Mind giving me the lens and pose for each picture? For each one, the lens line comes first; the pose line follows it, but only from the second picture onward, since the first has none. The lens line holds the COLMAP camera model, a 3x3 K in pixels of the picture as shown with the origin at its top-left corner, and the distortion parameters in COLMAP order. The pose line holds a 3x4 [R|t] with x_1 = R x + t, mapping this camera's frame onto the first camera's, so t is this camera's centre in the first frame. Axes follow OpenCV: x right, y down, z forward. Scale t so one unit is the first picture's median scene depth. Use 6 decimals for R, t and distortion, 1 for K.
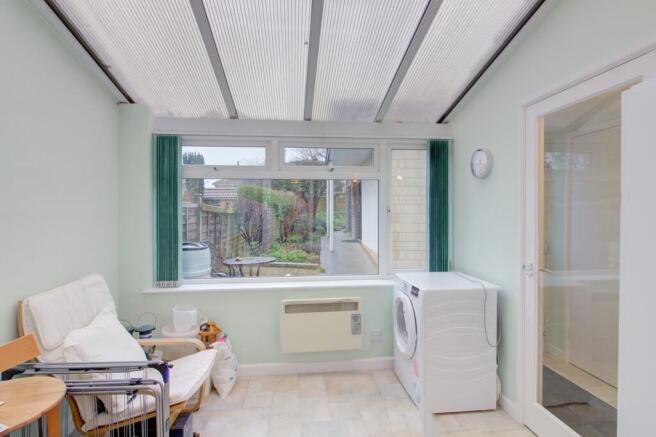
lens RADIAL K [[336.0, 0, 328.8], [0, 336.0, 217.6], [0, 0, 1]] dist [-0.002529, -0.000296]
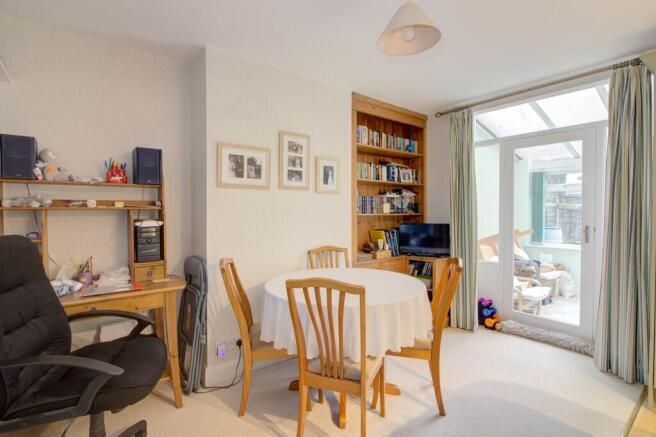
lens RADIAL K [[336.0, 0, 330.1], [0, 336.0, 218.7], [0, 0, 1]] dist [-0.002529, -0.000296]
pose [[0.562771, 0.012026, -0.826526, 0.320043], [-0.002094, 0.999912, 0.013123, 0.010165], [0.826610, -0.005655, 0.562746, -0.764322]]
